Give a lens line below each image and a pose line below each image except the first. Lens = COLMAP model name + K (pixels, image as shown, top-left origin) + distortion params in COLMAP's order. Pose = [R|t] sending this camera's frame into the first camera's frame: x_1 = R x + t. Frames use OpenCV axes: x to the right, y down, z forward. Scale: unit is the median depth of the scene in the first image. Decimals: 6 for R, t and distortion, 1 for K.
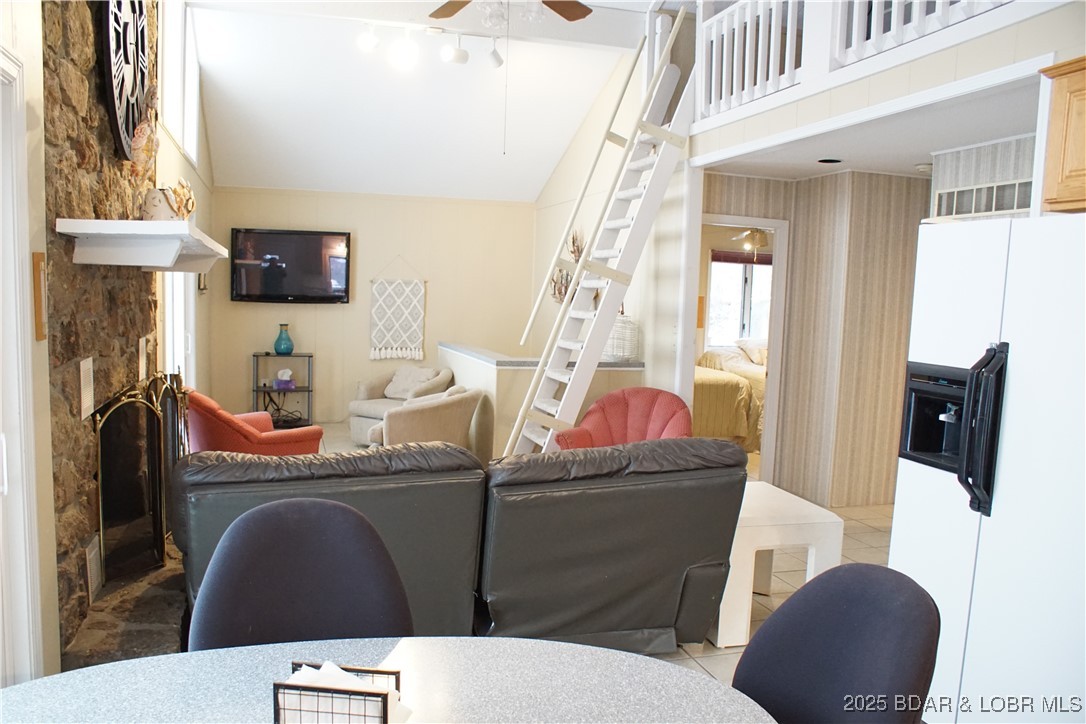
lens RADIAL K [[880.7, 0, 524.3], [0, 880.7, 386.5], [0, 0, 1]] dist [-0.160378, 0.156679]
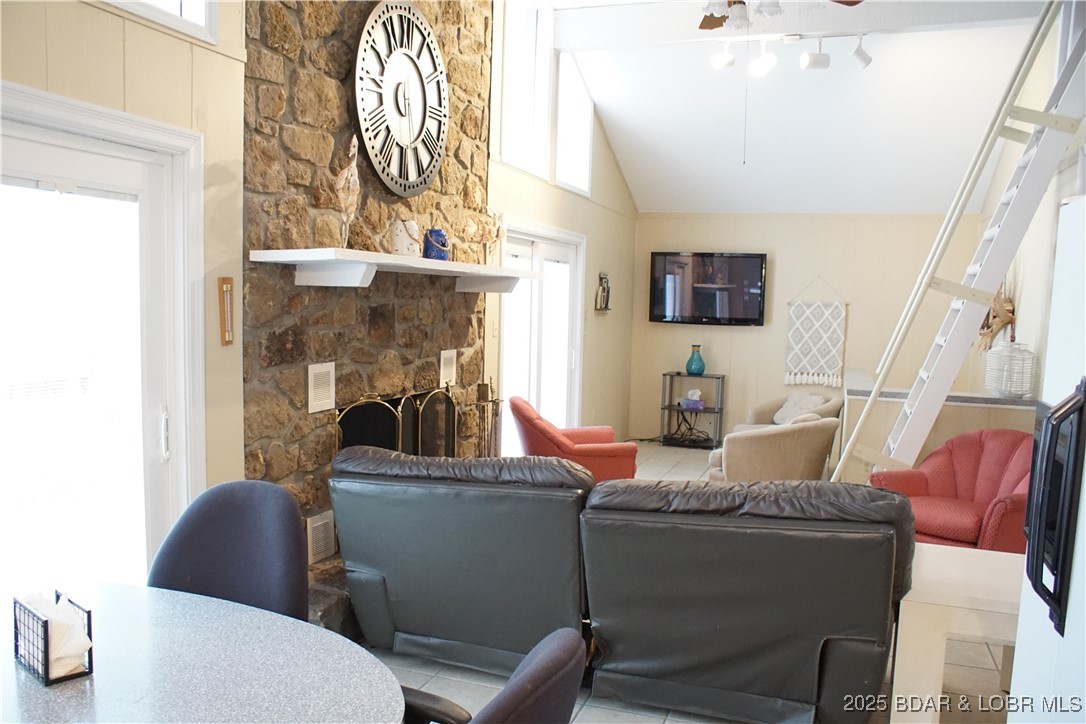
lens RADIAL K [[880.7, 0, 524.3], [0, 880.7, 386.5], [0, 0, 1]] dist [-0.160378, 0.156679]
pose [[0.806965, 0.046566, -0.588760, 0.245720], [-0.063312, 0.997963, -0.007845, -0.004218], [0.587196, 0.043606, 0.808269, 0.088139]]
